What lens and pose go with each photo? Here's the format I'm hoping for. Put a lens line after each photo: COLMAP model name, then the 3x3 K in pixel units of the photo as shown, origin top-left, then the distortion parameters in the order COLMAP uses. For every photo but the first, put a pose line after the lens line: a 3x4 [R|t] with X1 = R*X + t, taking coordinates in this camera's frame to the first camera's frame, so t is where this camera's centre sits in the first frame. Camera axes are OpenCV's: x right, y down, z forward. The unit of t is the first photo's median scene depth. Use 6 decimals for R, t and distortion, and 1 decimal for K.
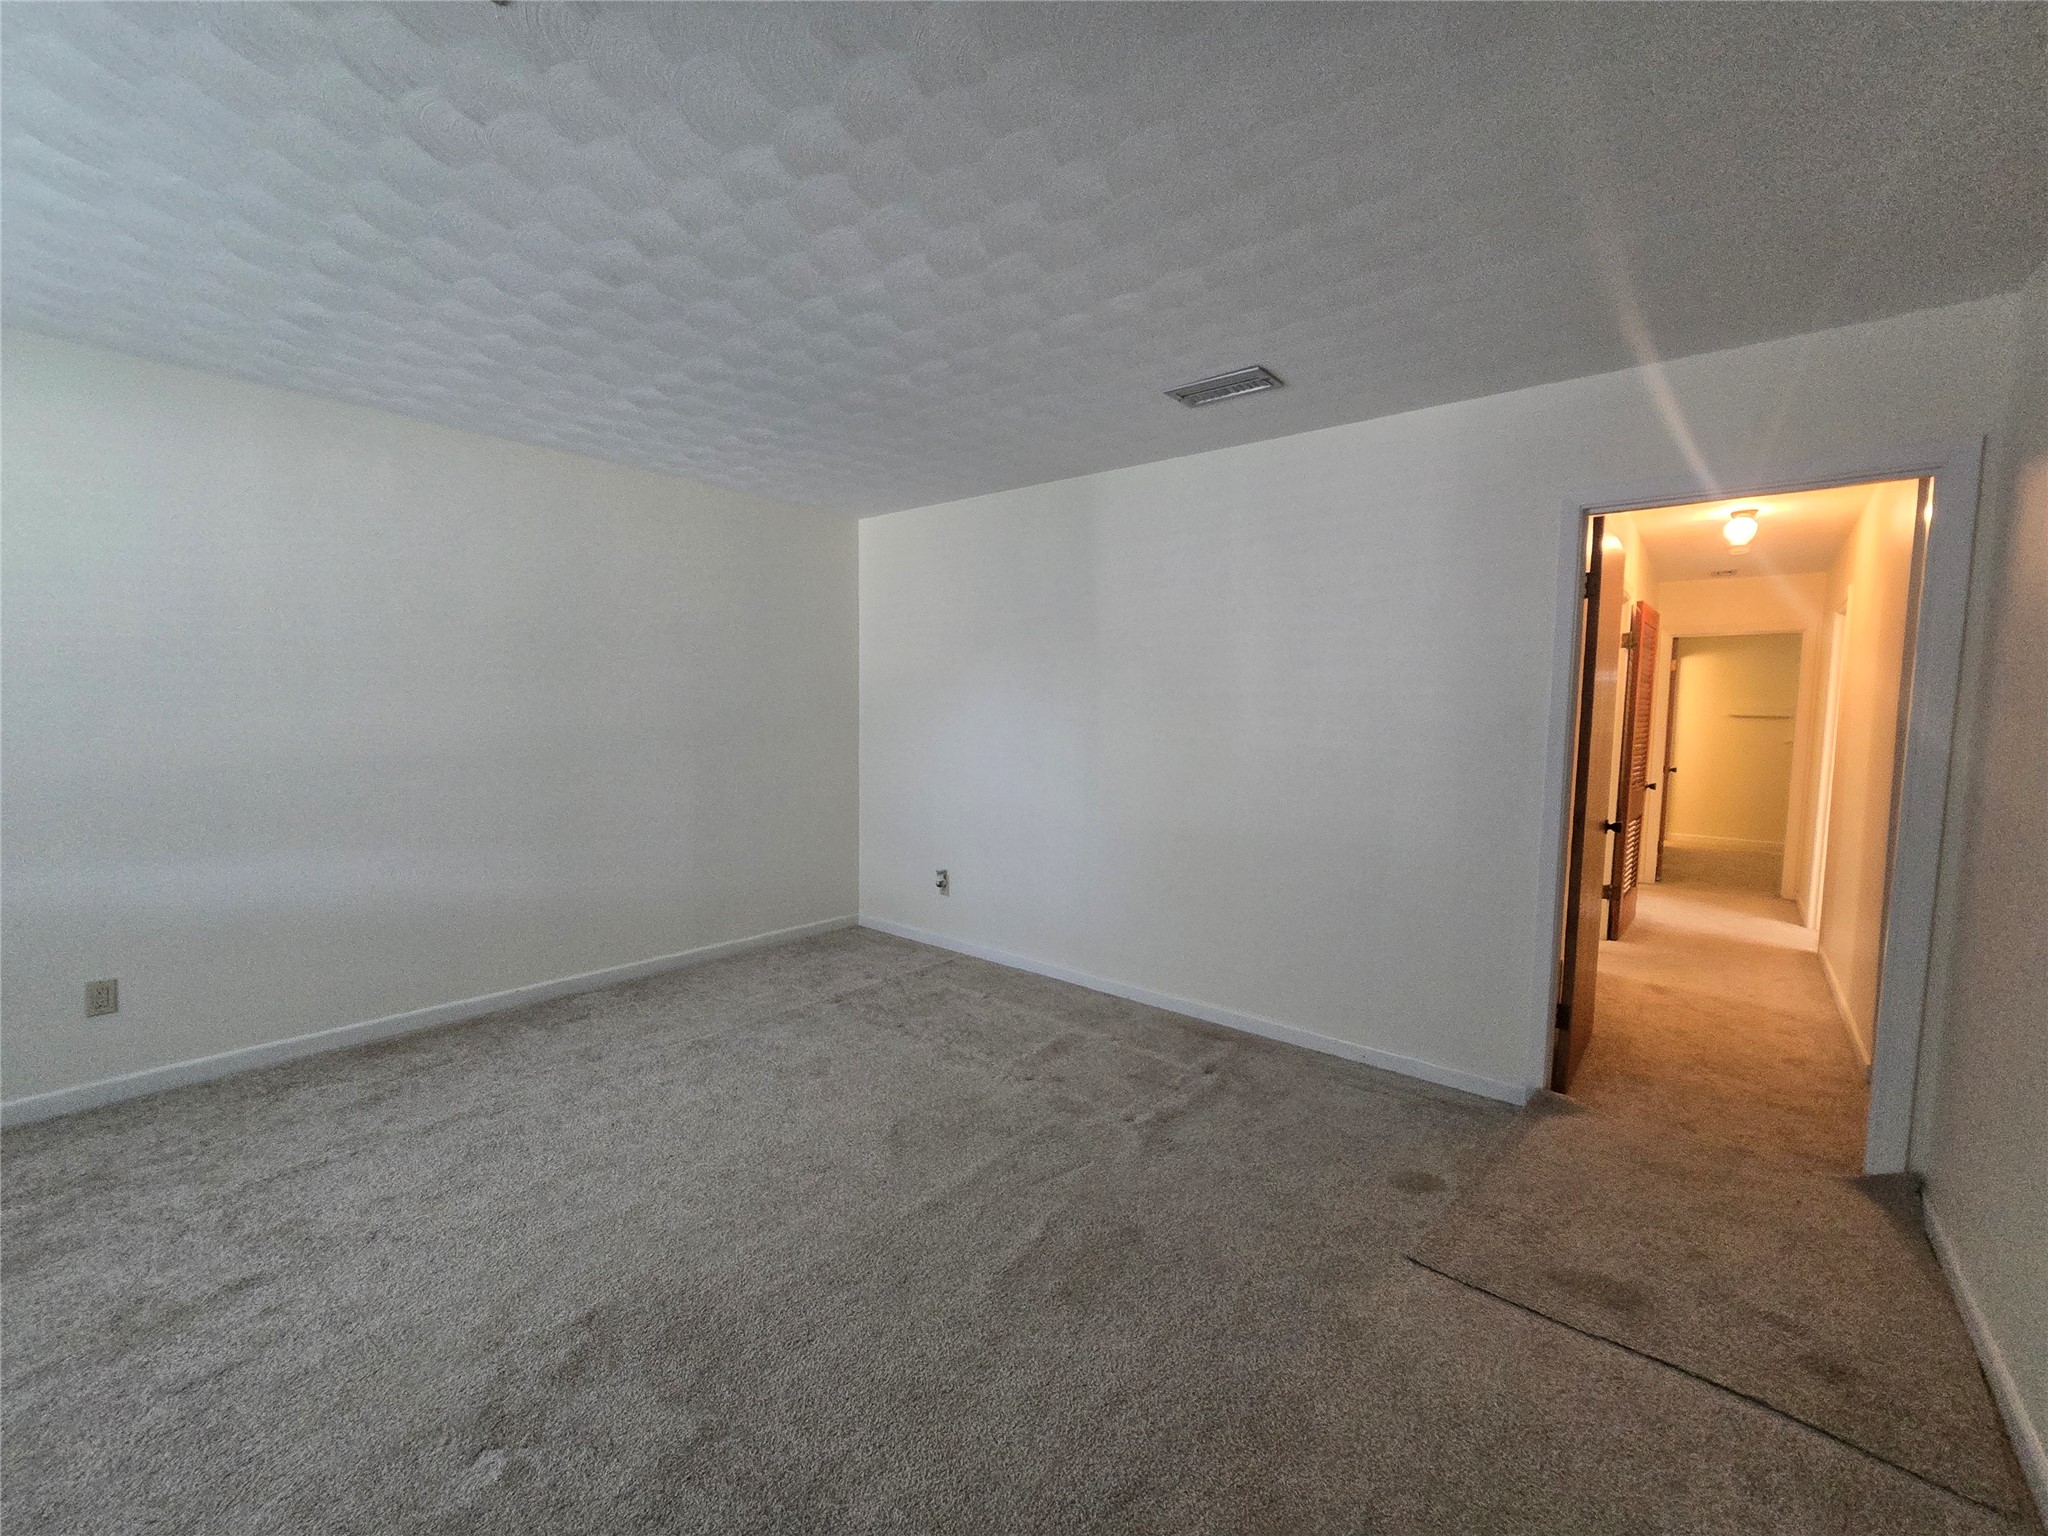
lens RADIAL K [[834.8, 0, 1013.4], [0, 834.8, 770.4], [0, 0, 1]] dist [-0.001478, 0.000214]
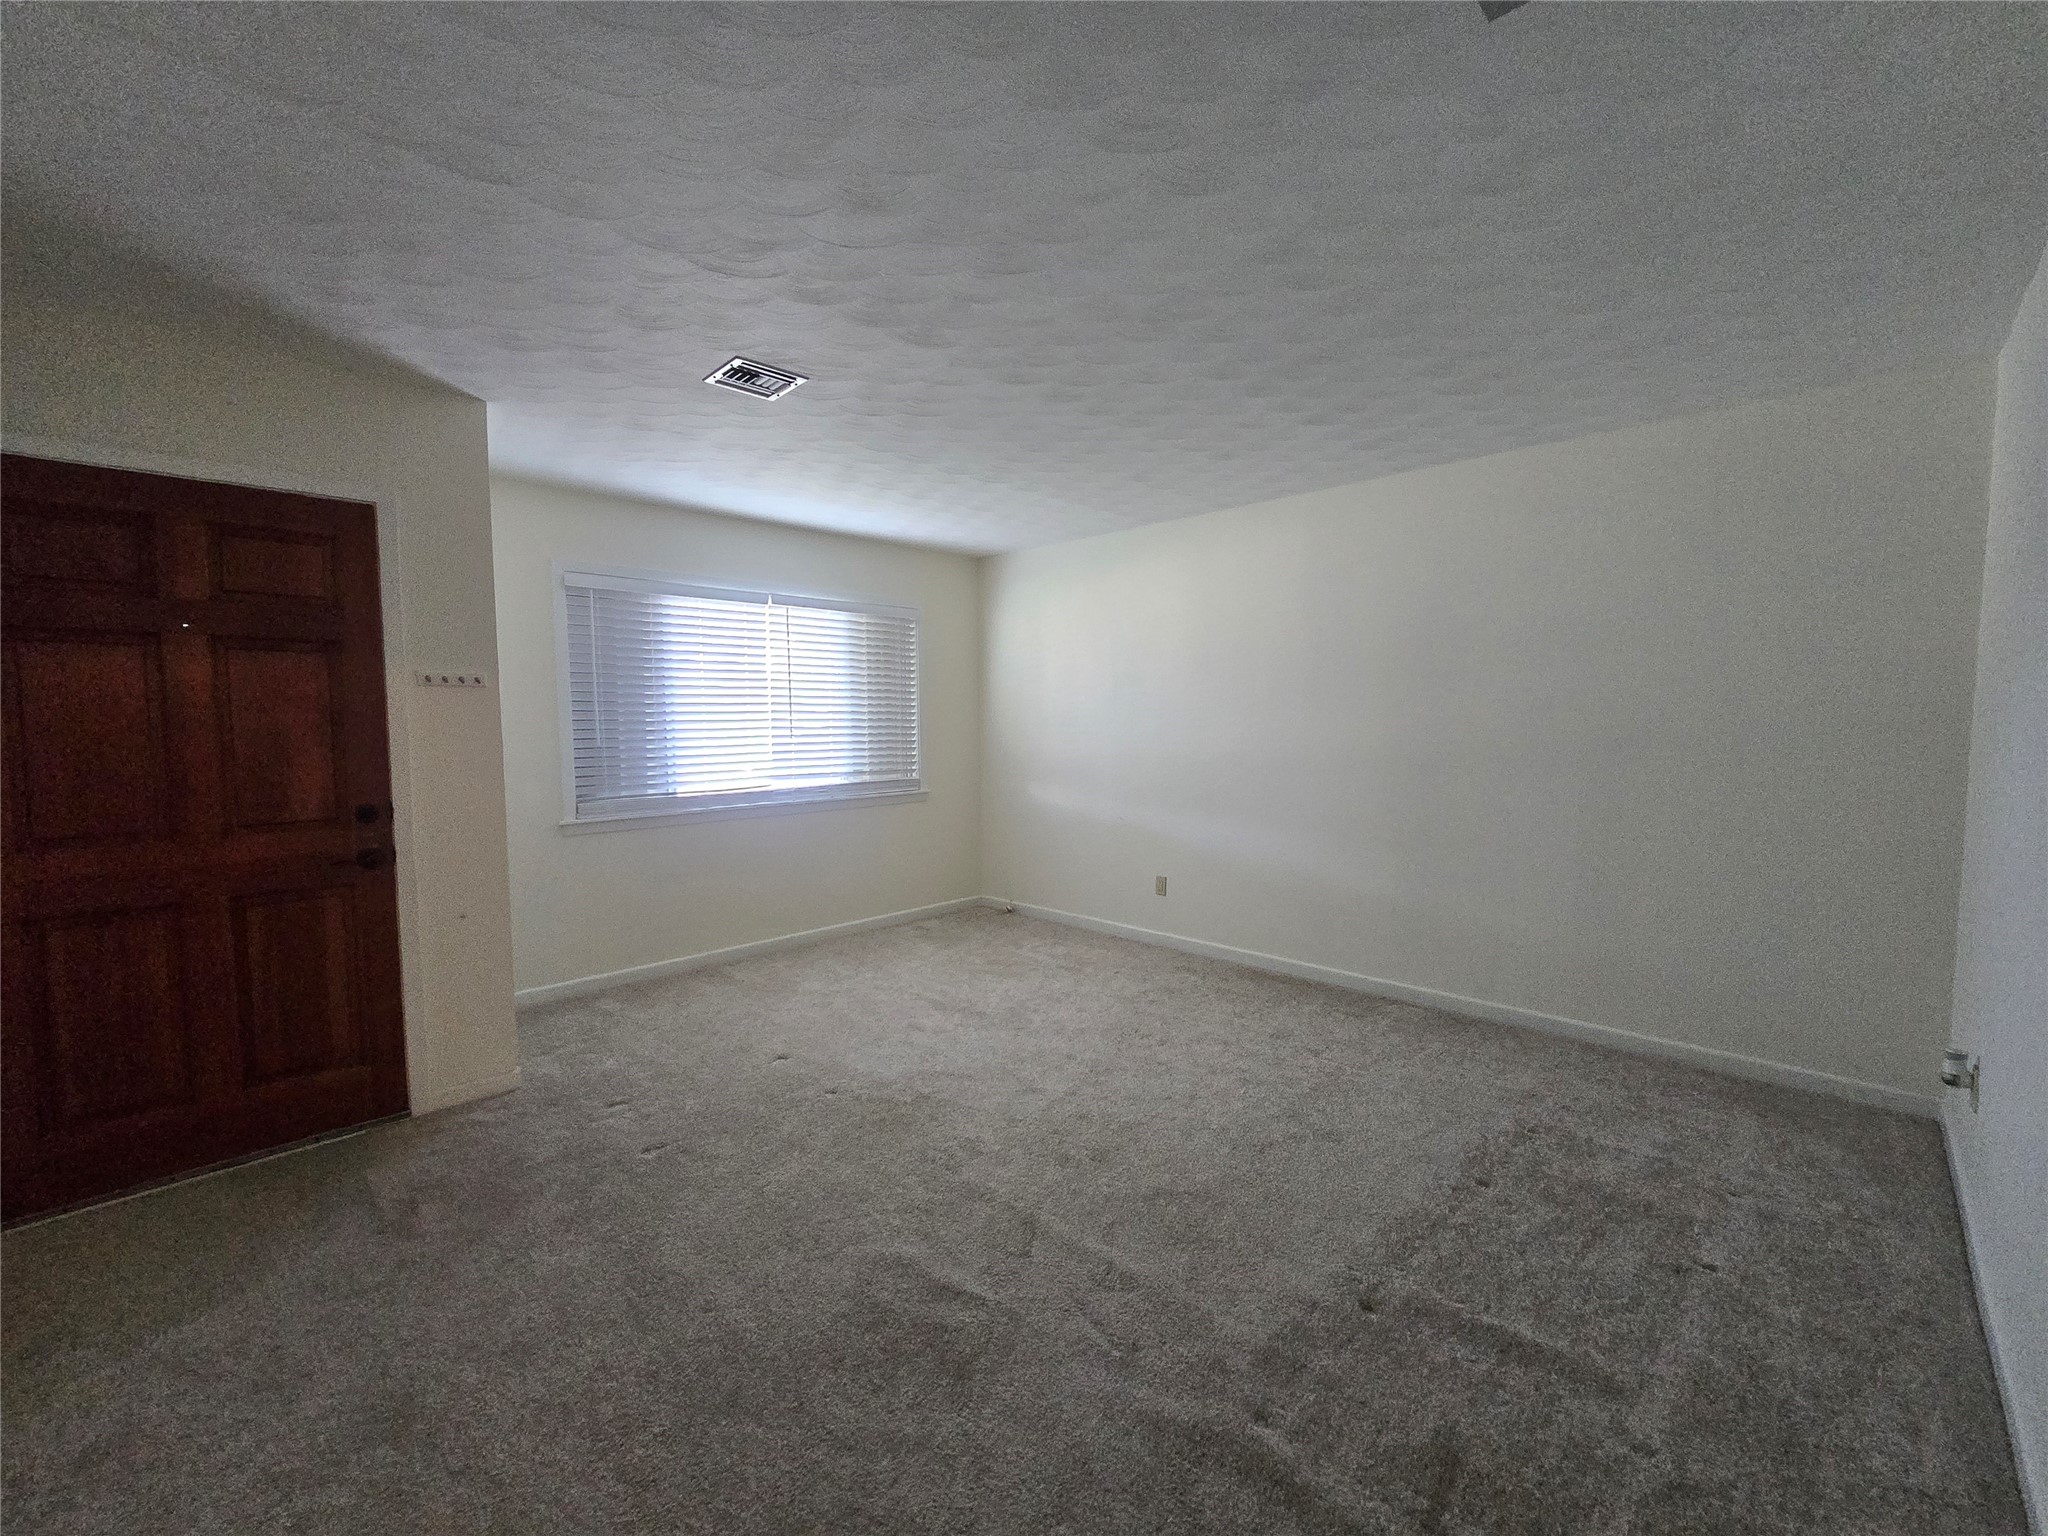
lens RADIAL K [[834.8, 0, 1013.2], [0, 834.8, 765.8], [0, 0, 1]] dist [-0.001478, 0.000214]
pose [[-0.081258, 0.040945, -0.995852, 0.547864], [-0.066837, 0.996683, 0.046433, -0.031403], [0.994450, 0.070333, -0.078252, 0.660141]]
